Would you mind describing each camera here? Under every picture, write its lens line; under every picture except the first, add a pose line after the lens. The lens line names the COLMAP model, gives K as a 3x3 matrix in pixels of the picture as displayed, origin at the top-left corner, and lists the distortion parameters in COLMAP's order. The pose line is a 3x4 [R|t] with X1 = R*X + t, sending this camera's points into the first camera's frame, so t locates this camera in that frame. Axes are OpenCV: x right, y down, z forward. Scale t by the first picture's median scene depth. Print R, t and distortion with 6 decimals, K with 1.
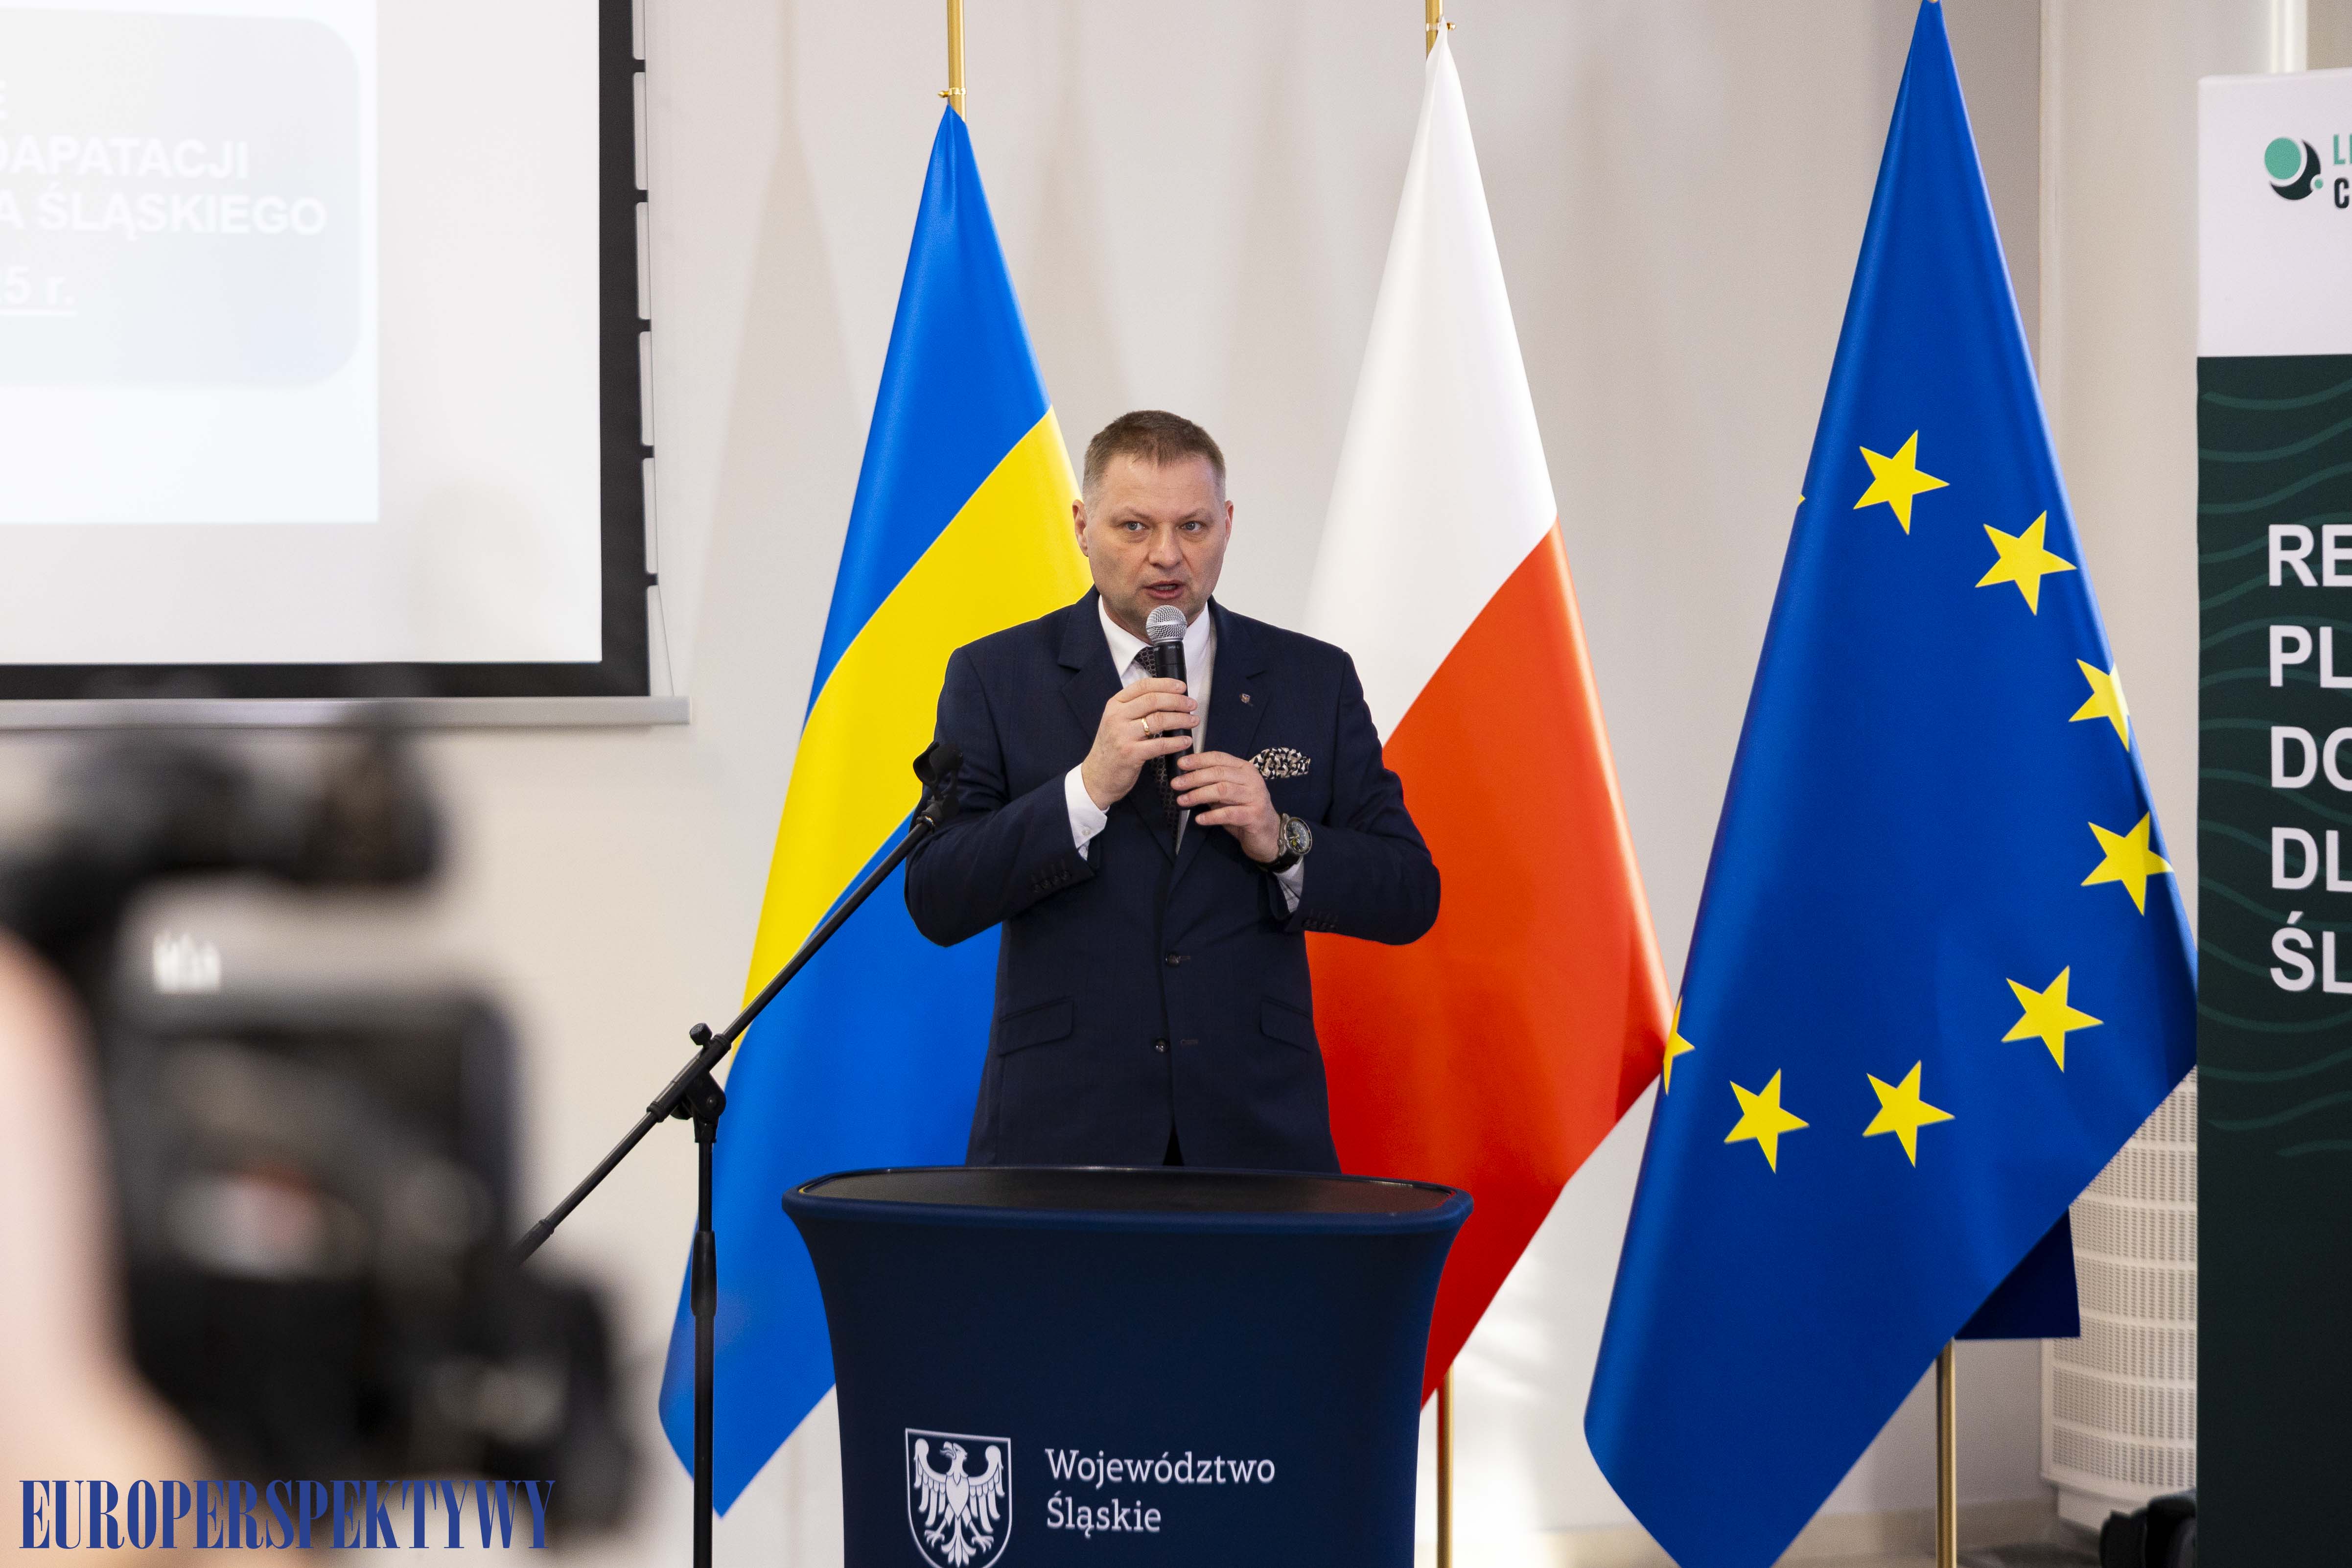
lens RADIAL K [[5155.0, 0, 1020.6], [0, 5155.0, 695.6], [0, 0, 1]] dist [0.031192, 0.000000]
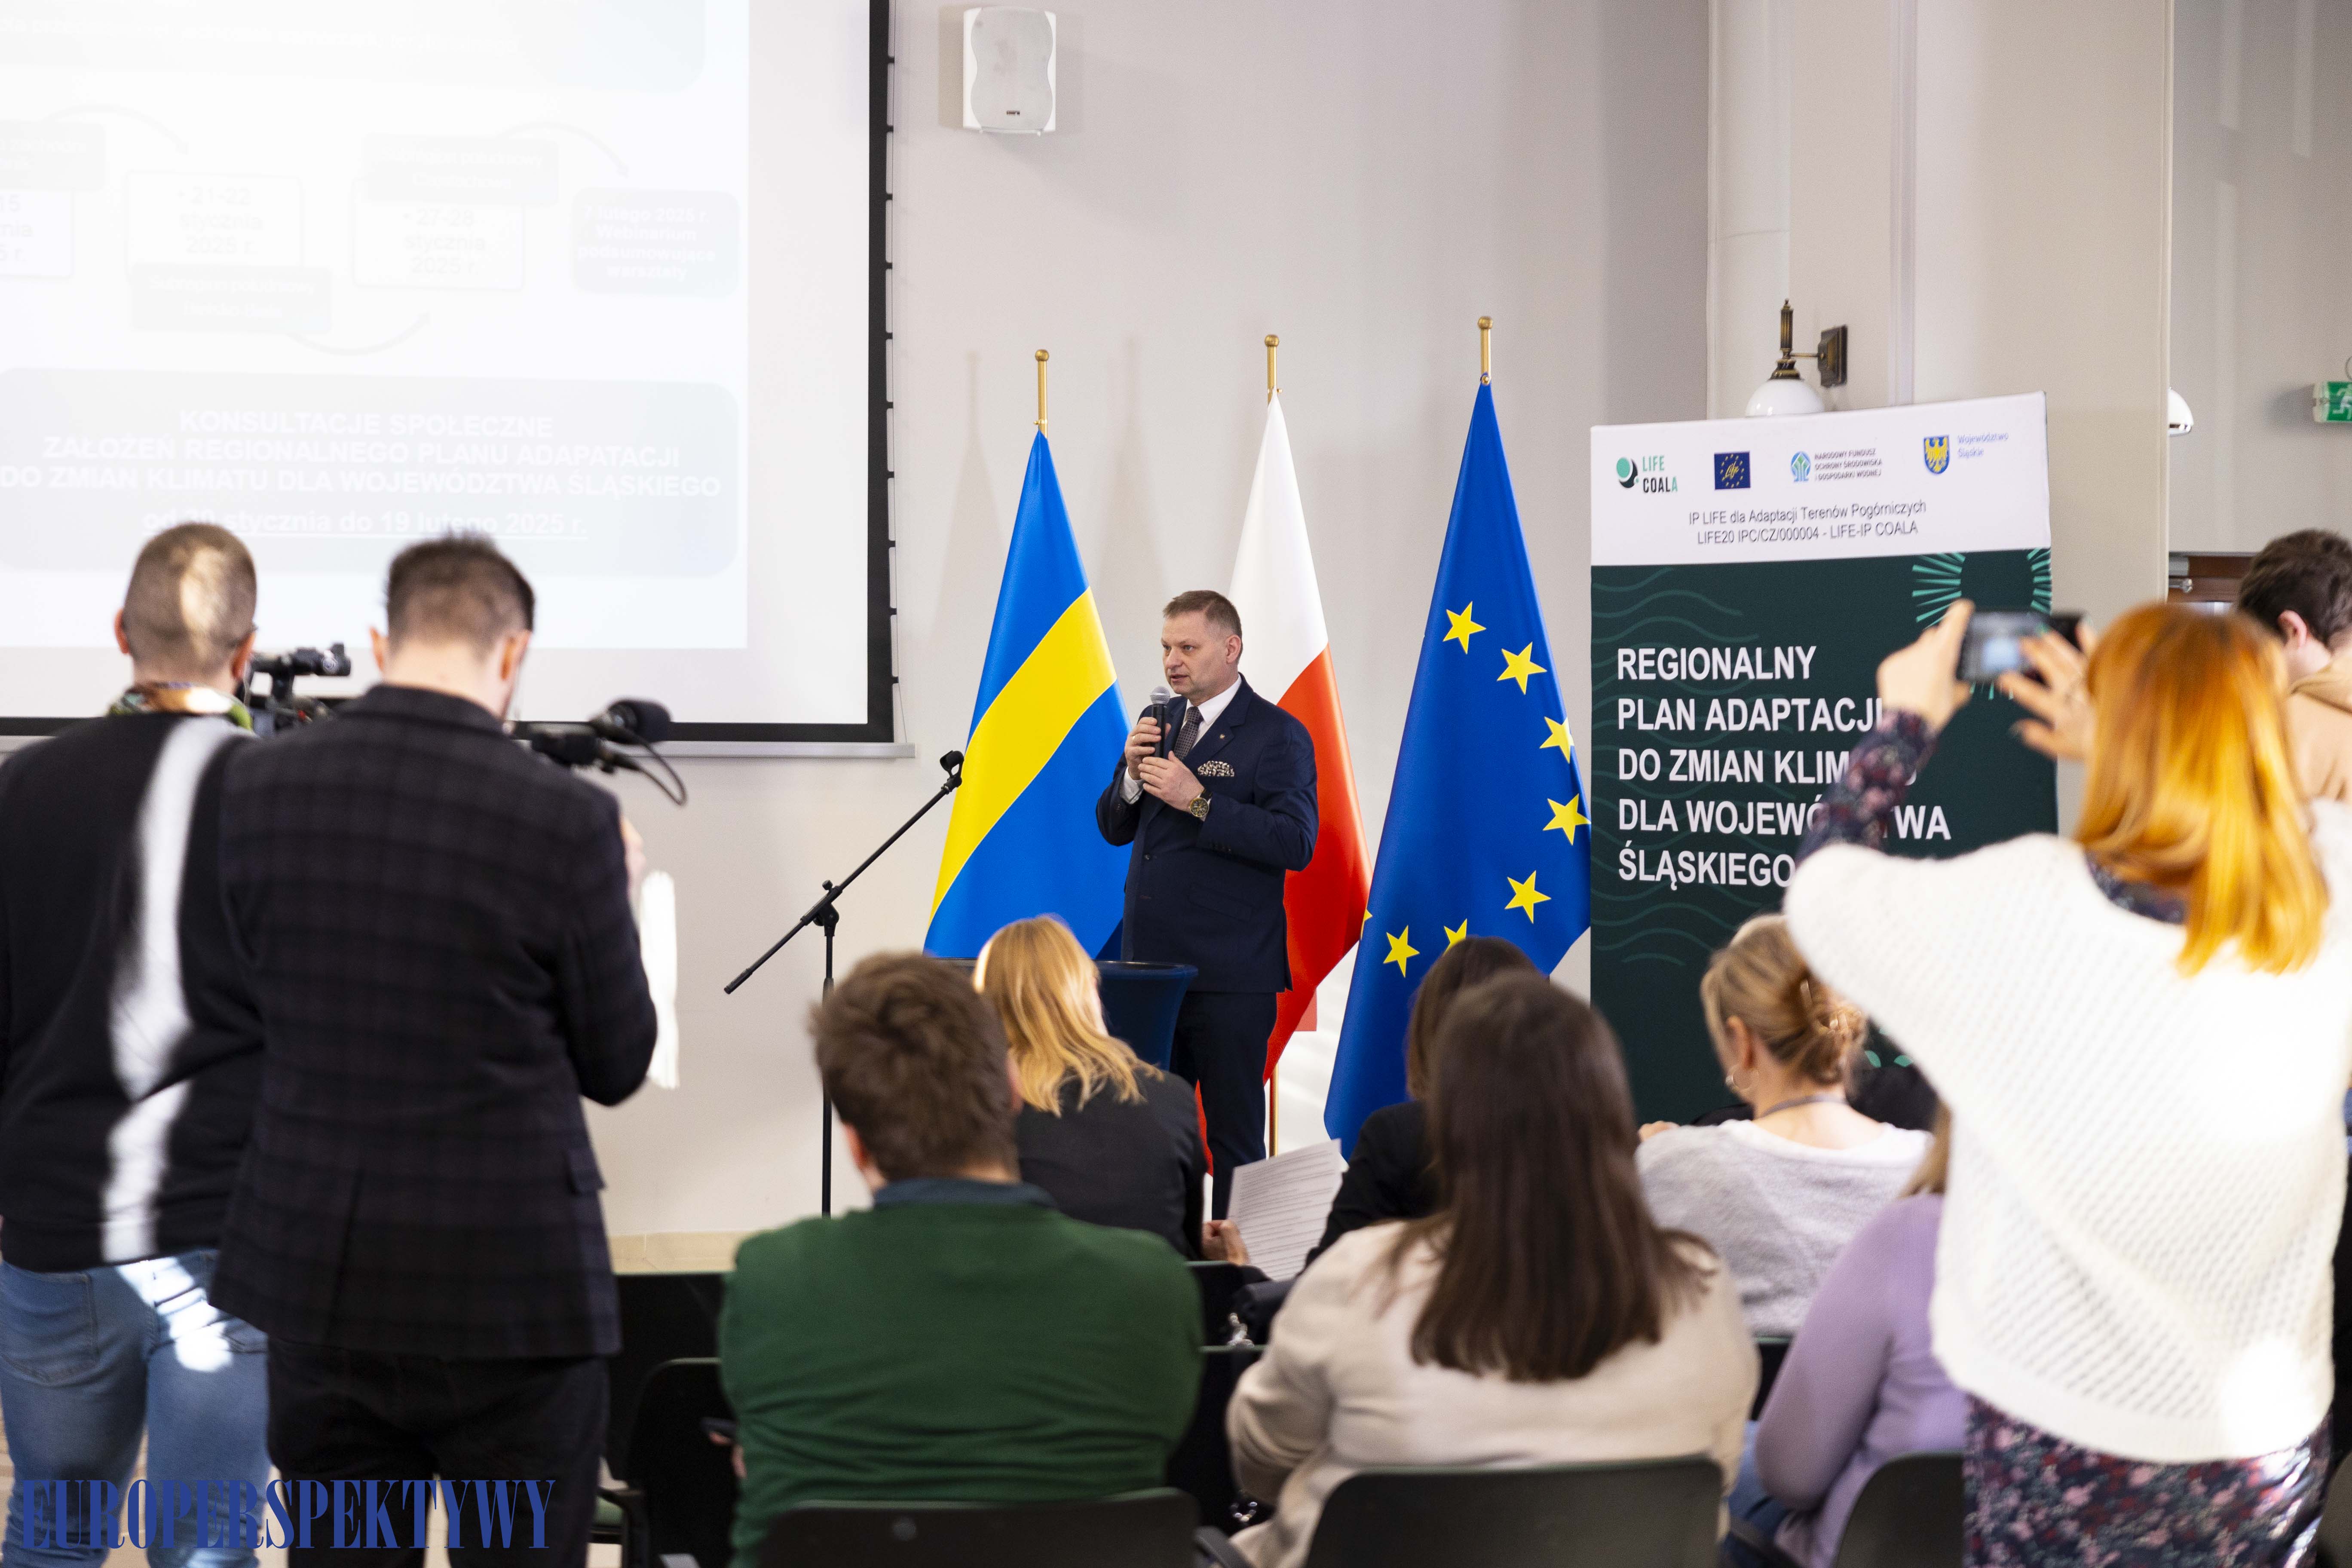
lens RADIAL K [[4529.9, 0, 1160.5], [0, 4529.9, 767.5], [0, 0, 1]] dist [0.036054, 0.000000]
pose [[0.993285, 0.006808, -0.115491, 0.257781], [-0.008446, 0.999870, -0.013706, 0.037256], [0.115383, 0.014590, 0.993214, -0.744580]]
